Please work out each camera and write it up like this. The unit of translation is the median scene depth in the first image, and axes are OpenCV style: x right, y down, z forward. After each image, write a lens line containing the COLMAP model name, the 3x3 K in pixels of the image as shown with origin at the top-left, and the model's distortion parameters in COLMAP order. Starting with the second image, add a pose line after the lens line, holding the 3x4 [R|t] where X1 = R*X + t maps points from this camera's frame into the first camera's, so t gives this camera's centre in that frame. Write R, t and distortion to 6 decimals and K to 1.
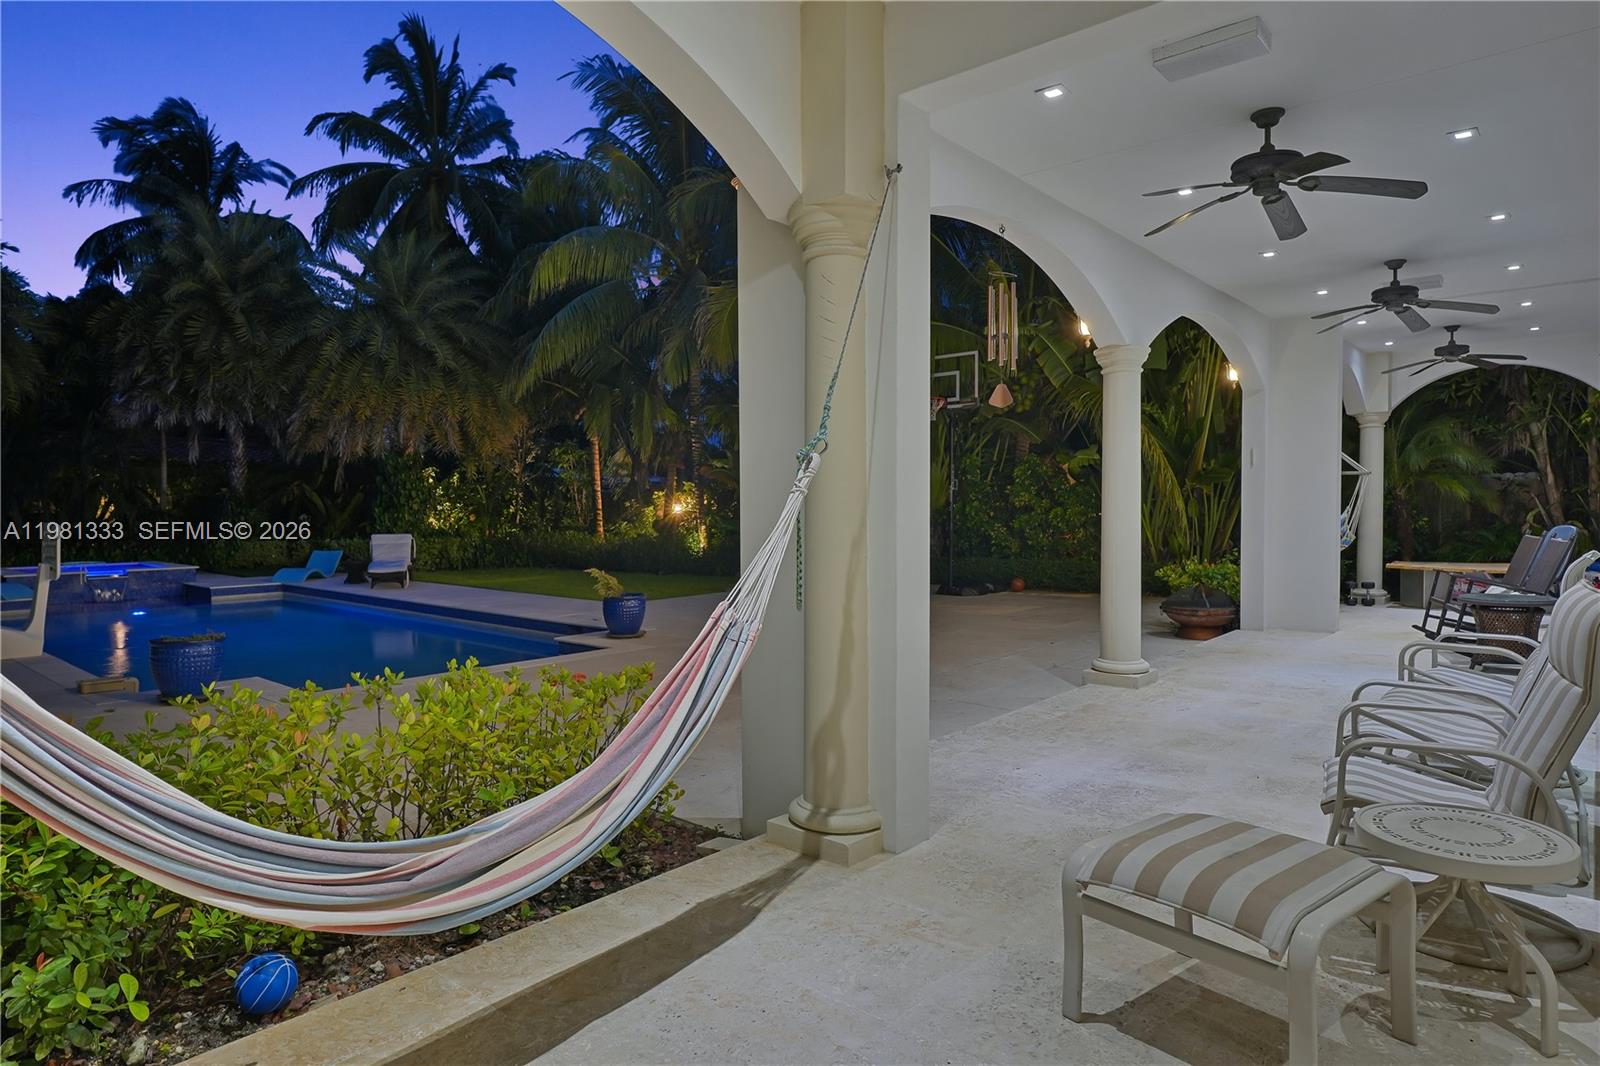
lens RADIAL K [[919.6, 0, 800.0], [0, 919.6, 533.0], [0, 0, 1]] dist [-0.002932, 0.001710]
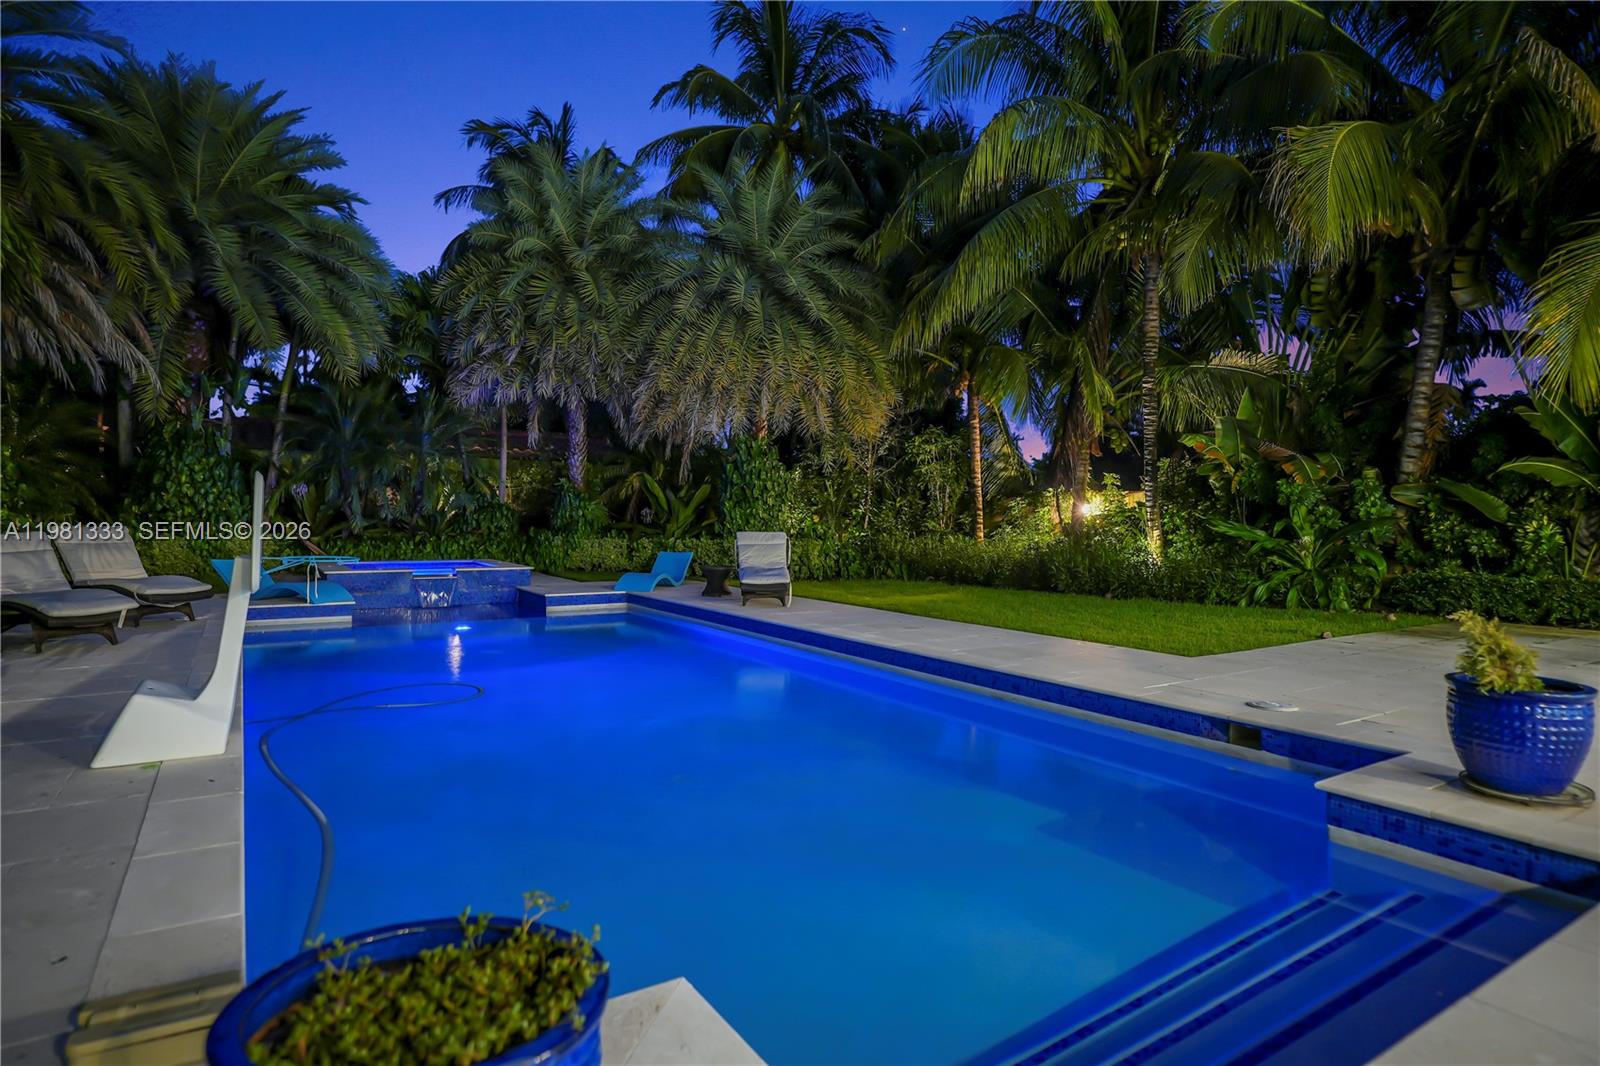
lens RADIAL K [[855.8, 0, 827.6], [0, 855.8, 533.4], [0, 0, 1]] dist [-0.035388, -0.000504]
pose [[0.967550, 0.019280, -0.251941, -0.190054], [-0.022885, 0.999673, -0.011385, 0.008162], [0.251640, 0.016781, 0.967675, 0.298440]]
